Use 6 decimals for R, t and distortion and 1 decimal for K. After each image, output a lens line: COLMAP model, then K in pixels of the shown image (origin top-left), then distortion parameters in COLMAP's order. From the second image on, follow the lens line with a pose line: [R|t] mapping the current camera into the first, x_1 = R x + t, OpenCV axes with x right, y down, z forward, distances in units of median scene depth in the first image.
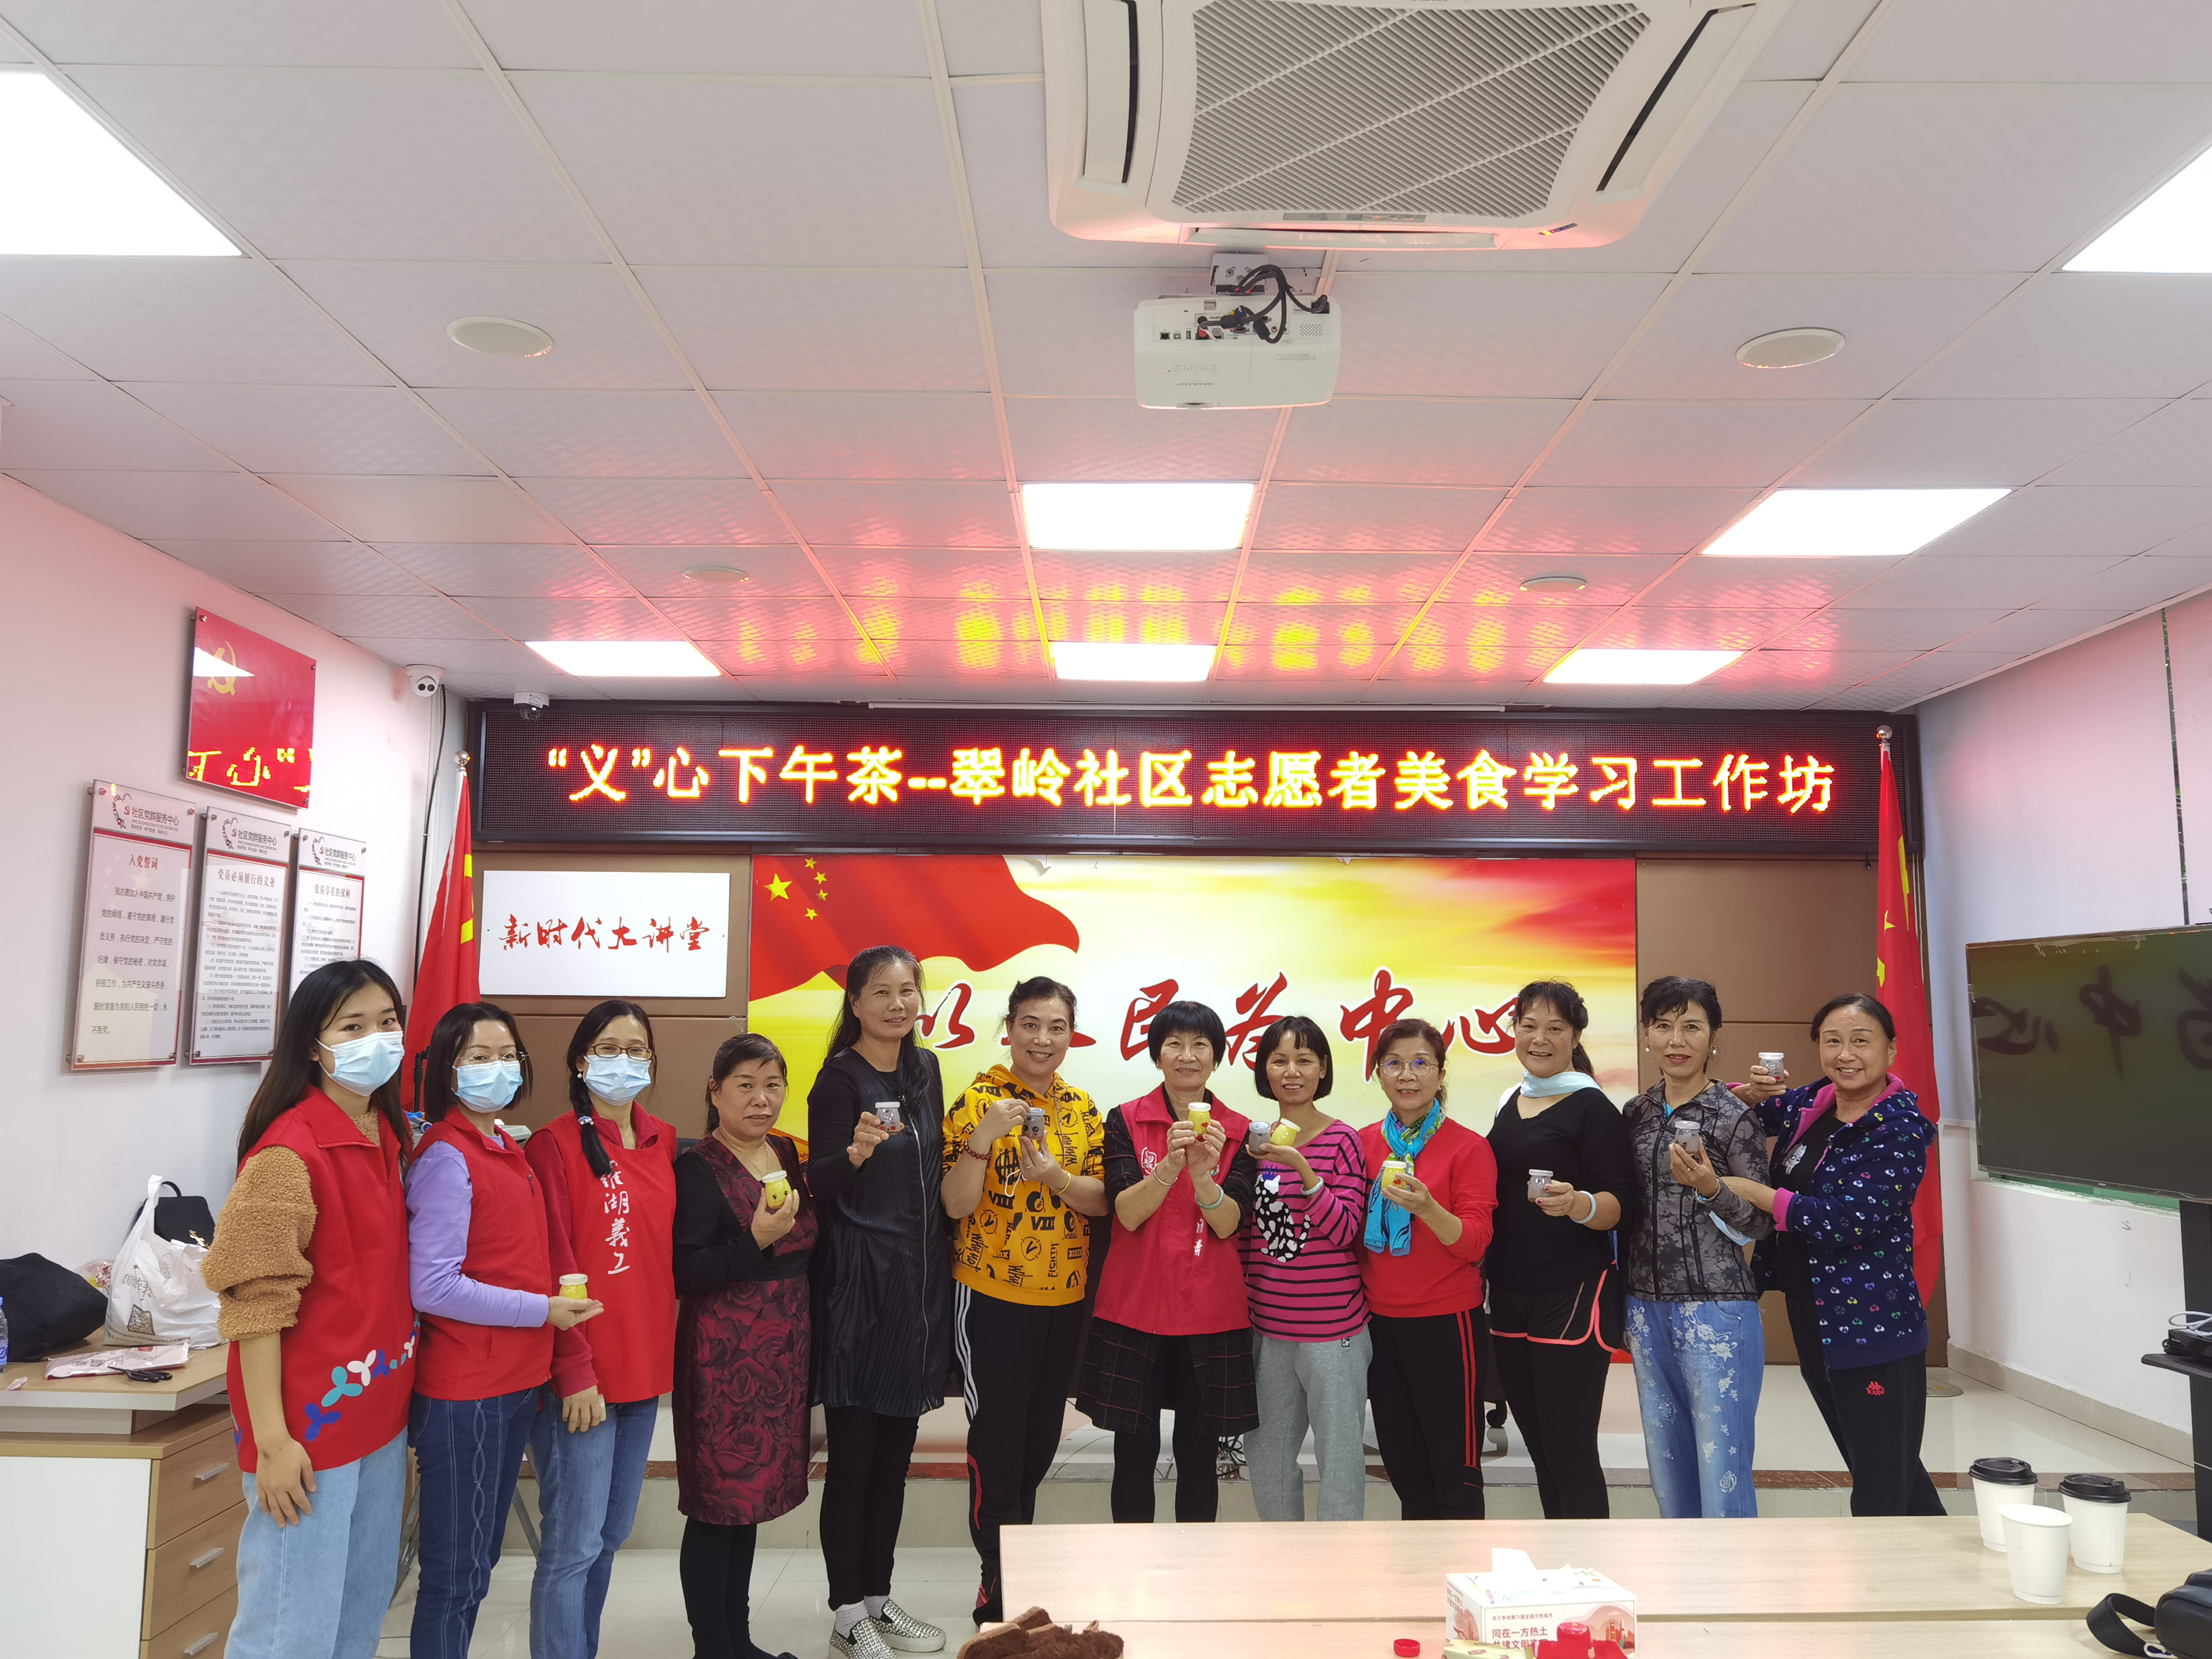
lens RADIAL K [[1790.3, 0, 1114.0], [0, 1790.3, 830.8], [0, 0, 1]] dist [0.044279, -0.027797]
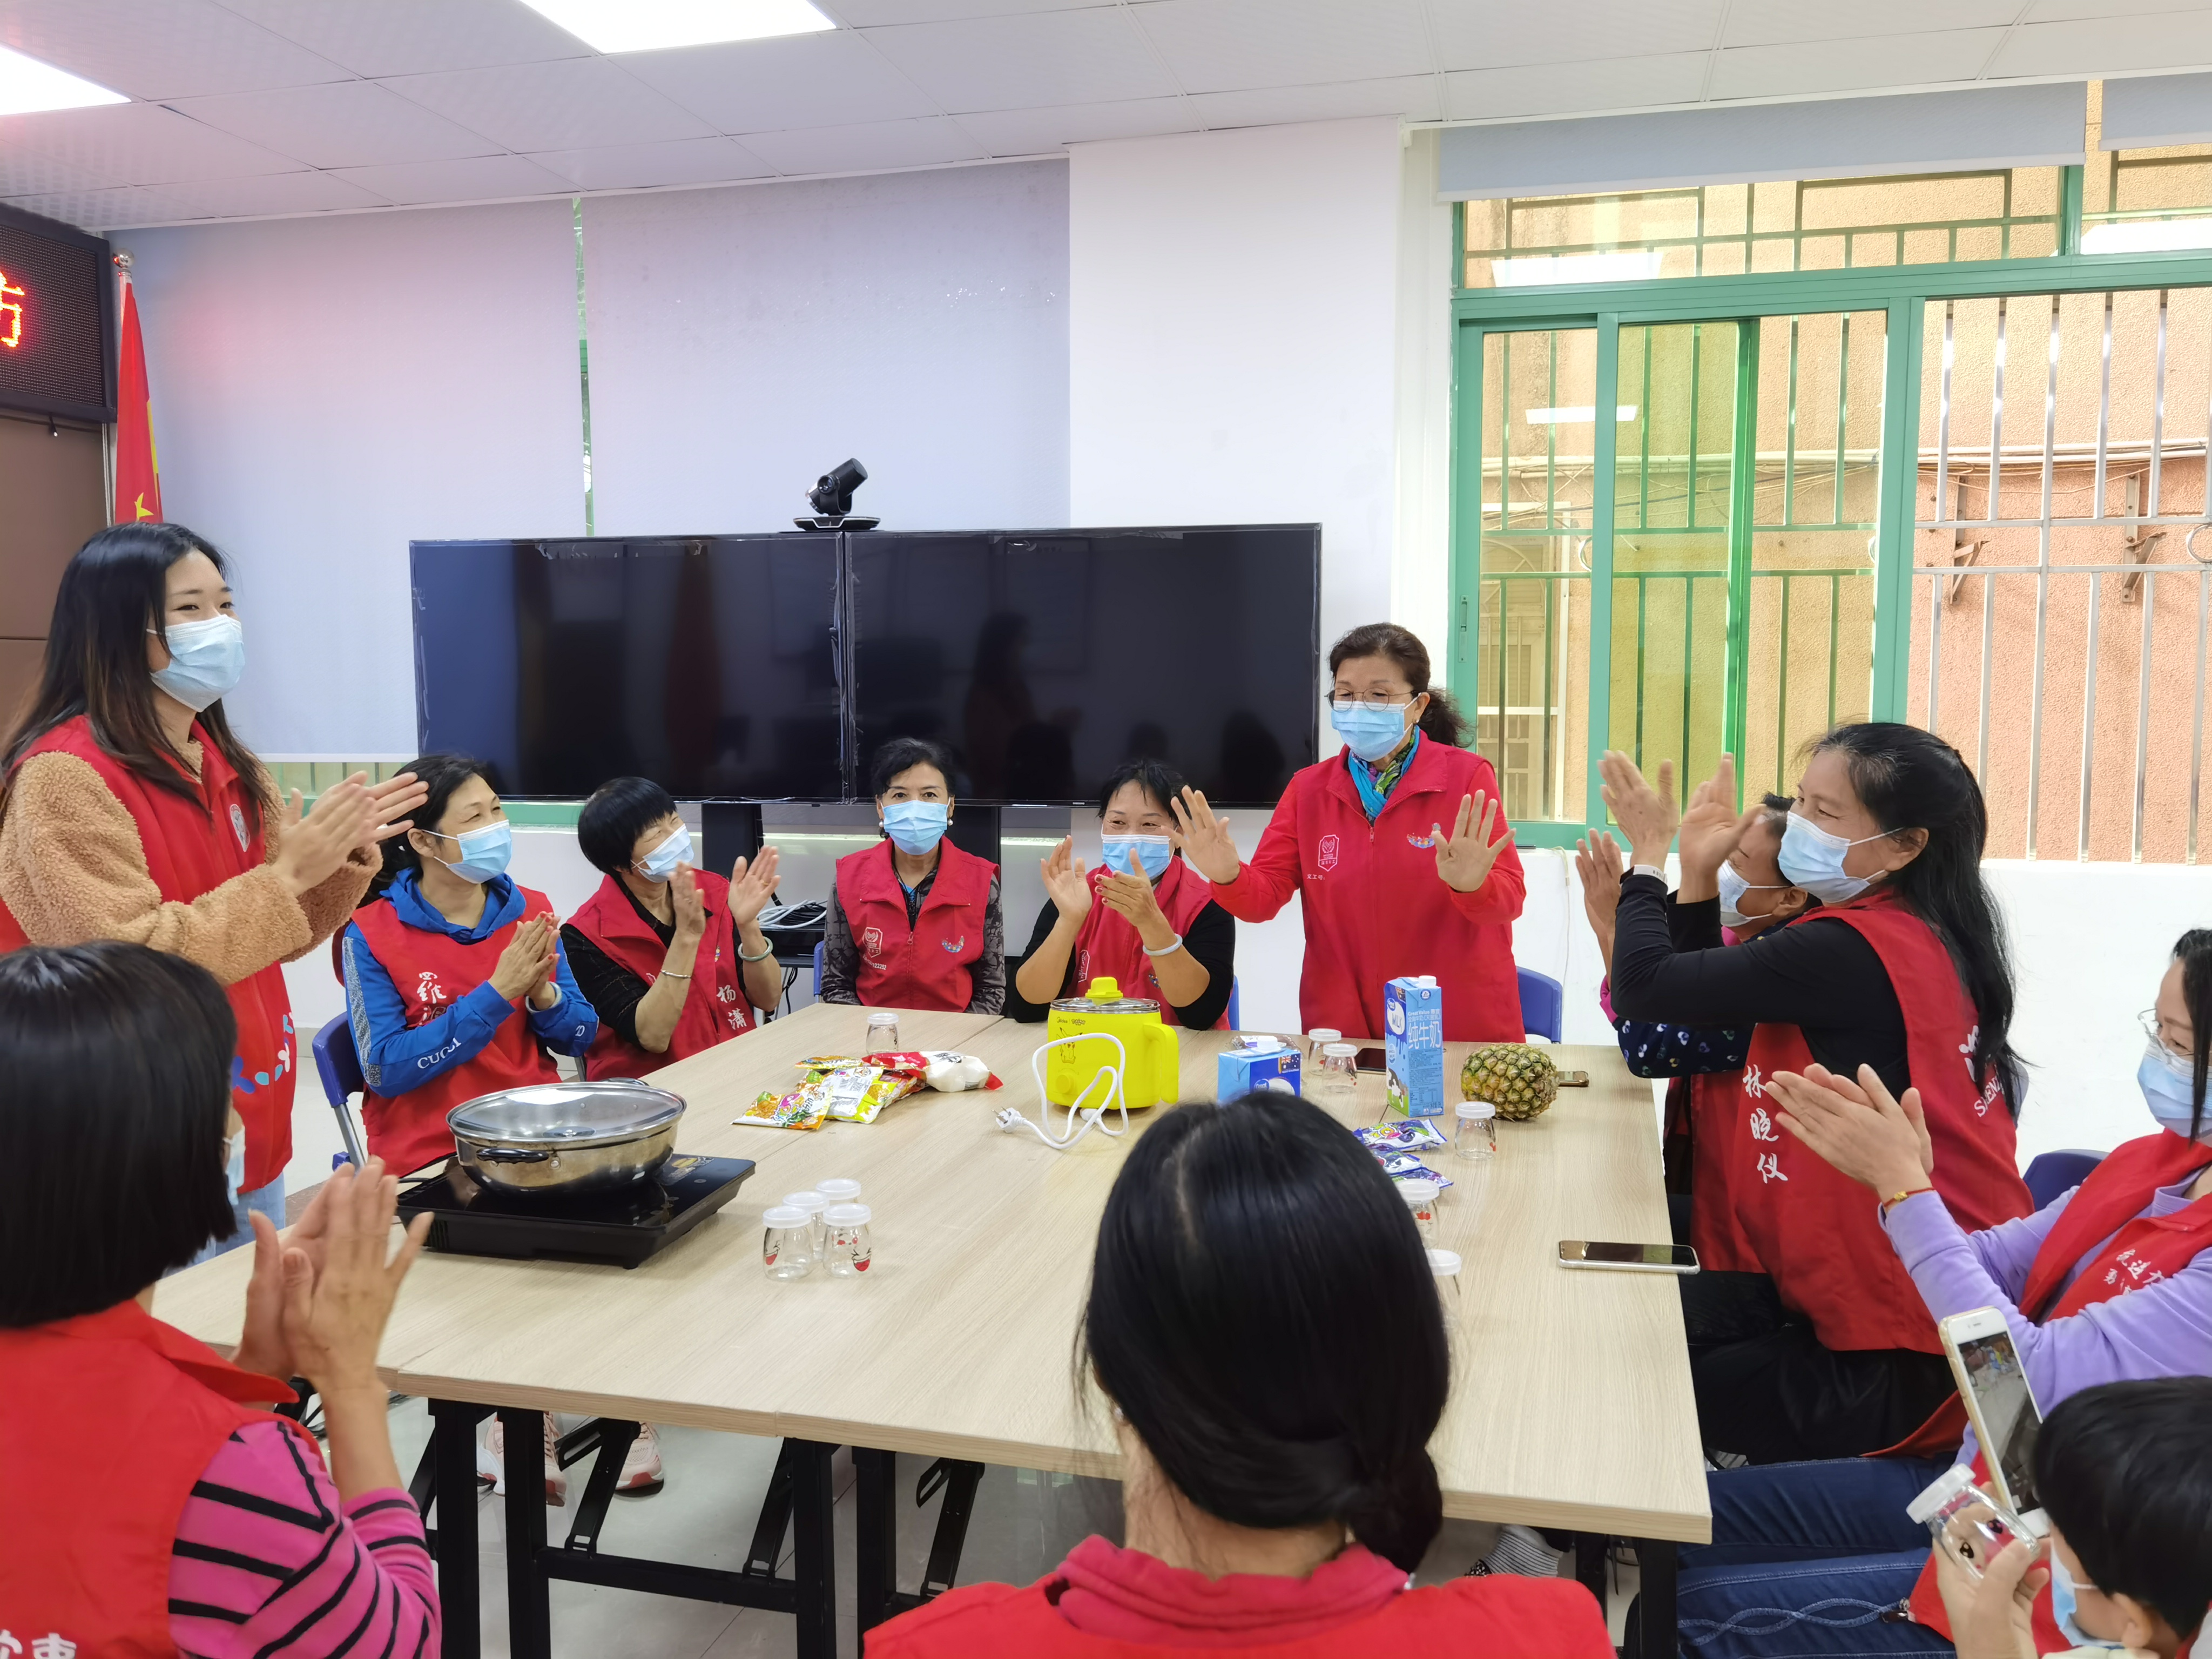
lens RADIAL K [[1790.3, 0, 1114.3], [0, 1790.3, 830.1], [0, 0, 1]] dist [0.044279, -0.027797]
pose [[0.236599, -0.091311, 0.967307, -0.240517], [-0.093978, 0.988755, 0.116322, 0.056515], [-0.967052, -0.118427, 0.225357, 0.395669]]
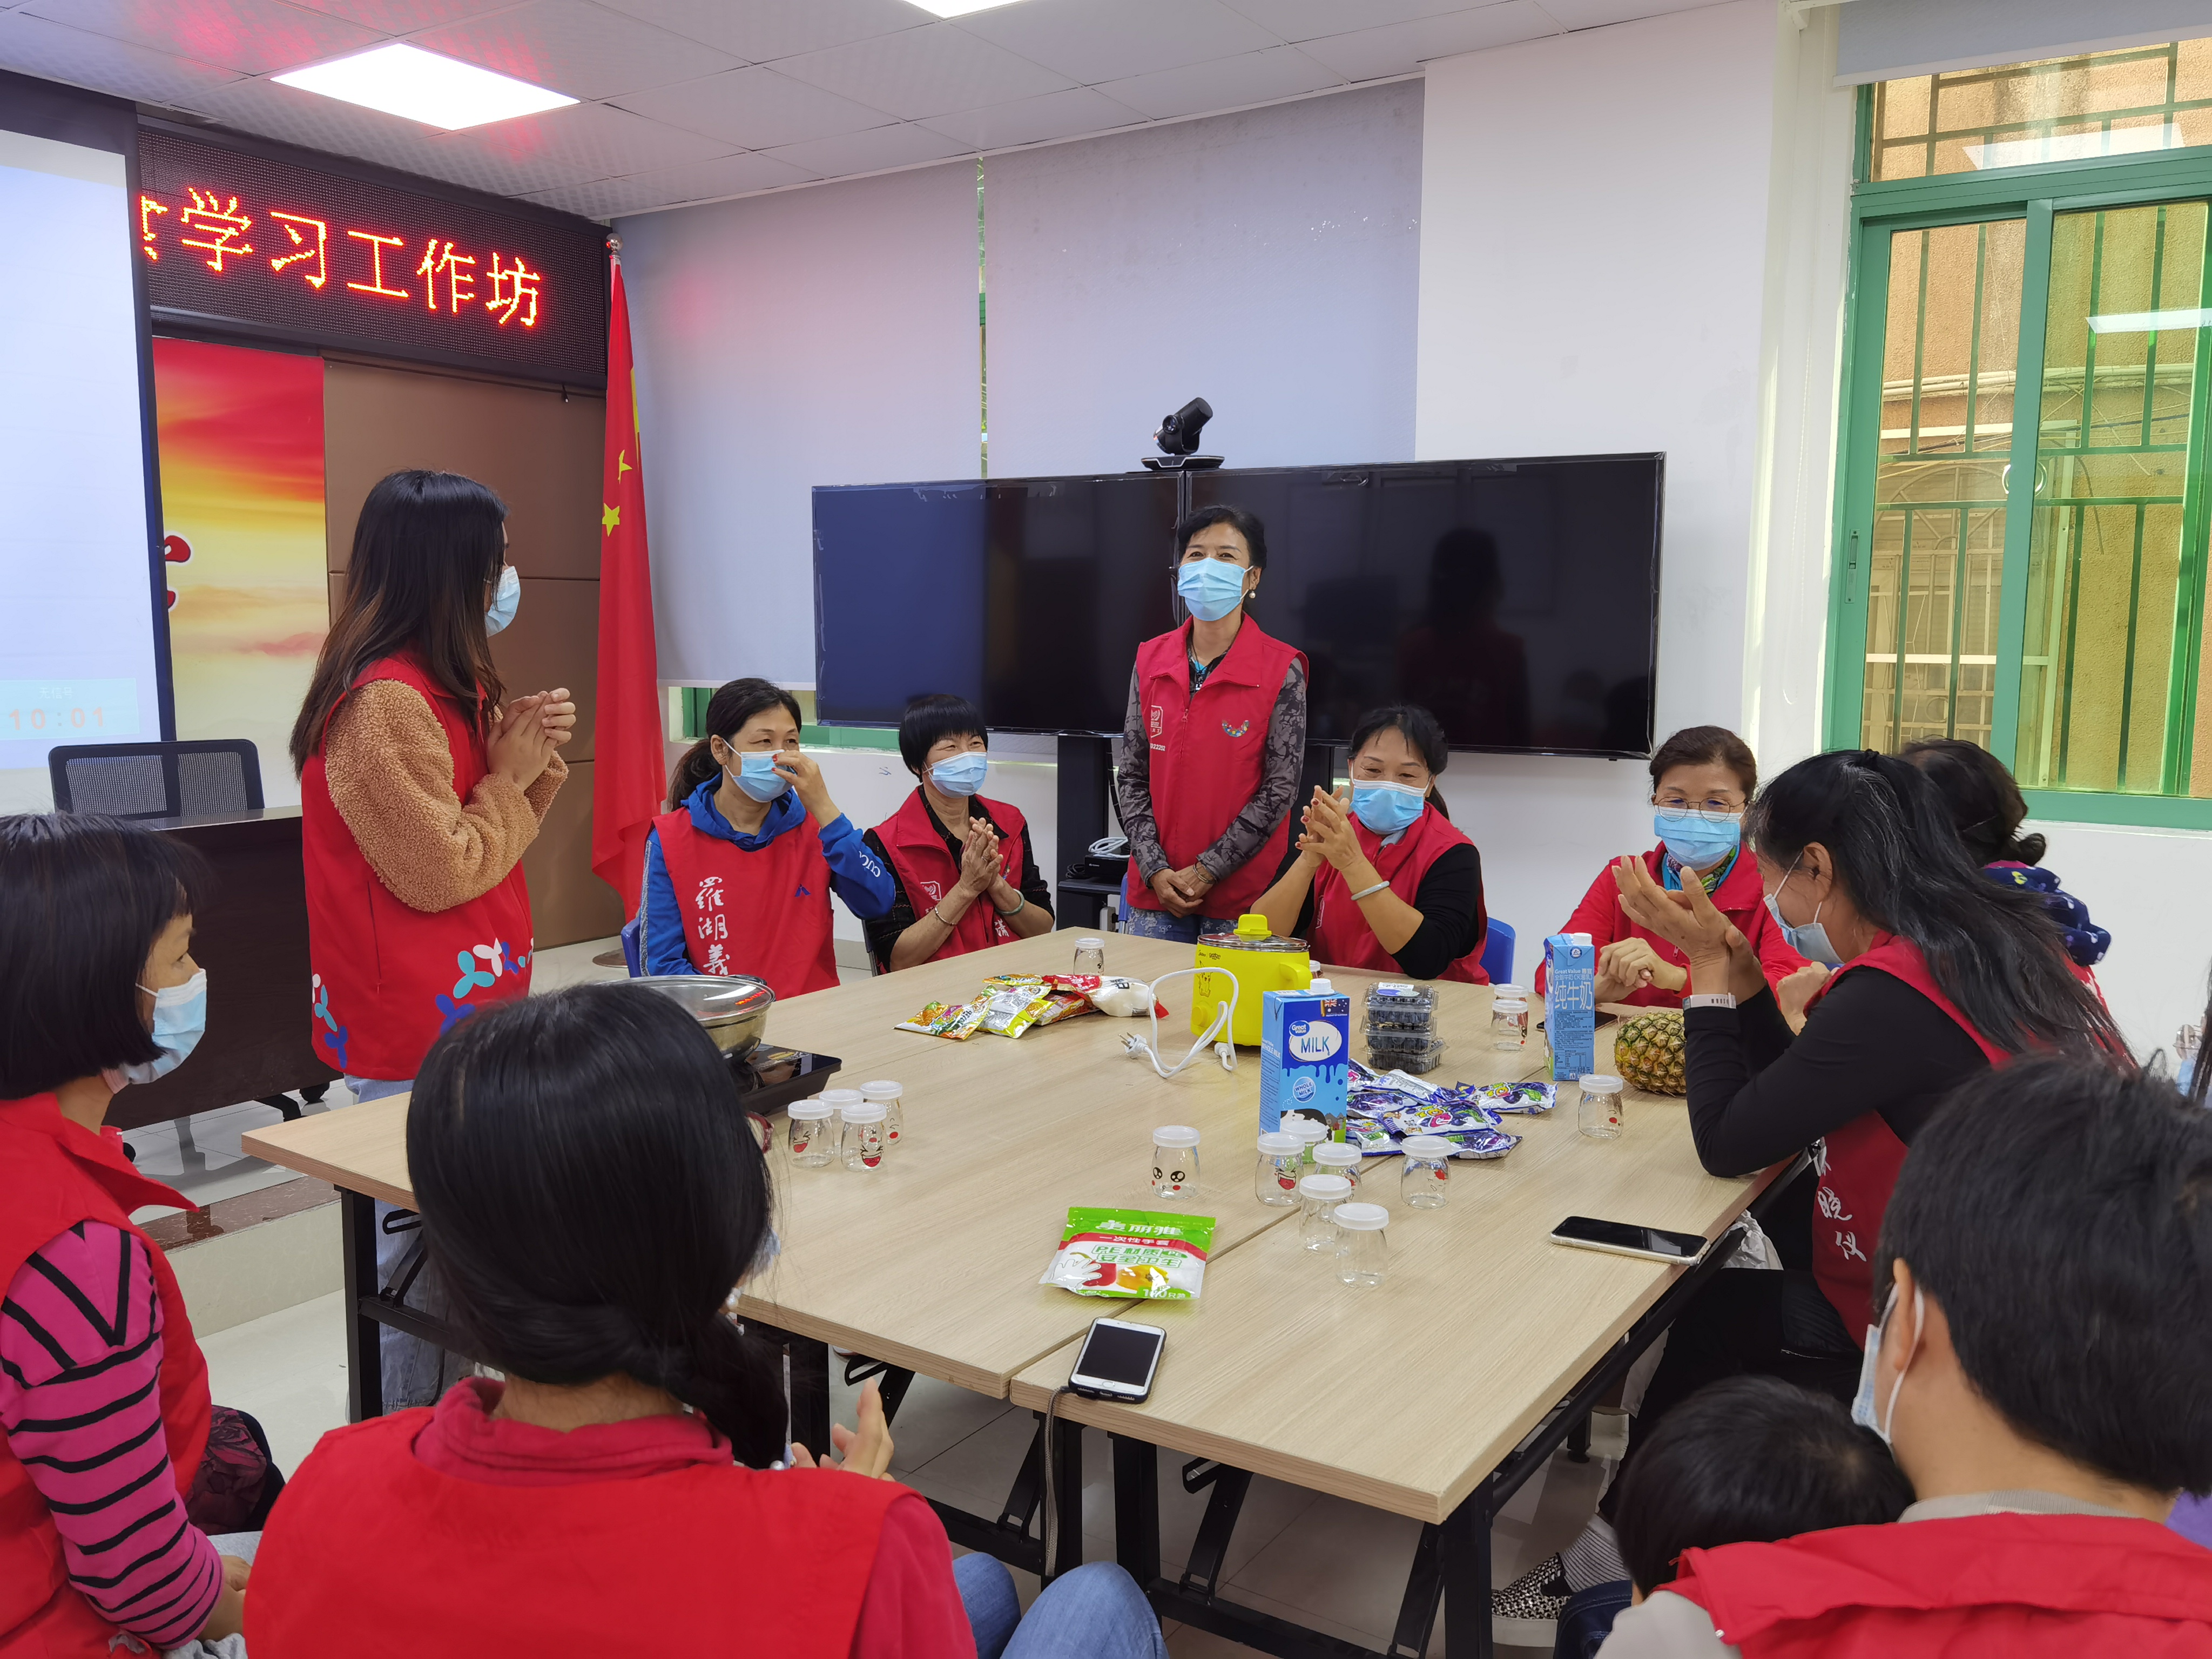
lens RADIAL K [[1790.3, 0, 1092.6], [0, 1790.3, 824.7], [0, 0, 1]] dist [0.044279, -0.027797]
pose [[0.540513, -0.099840, 0.835391, -0.206159], [-0.088244, 0.980730, 0.174306, 0.049820], [-0.836695, -0.167933, 0.521287, 0.306888]]
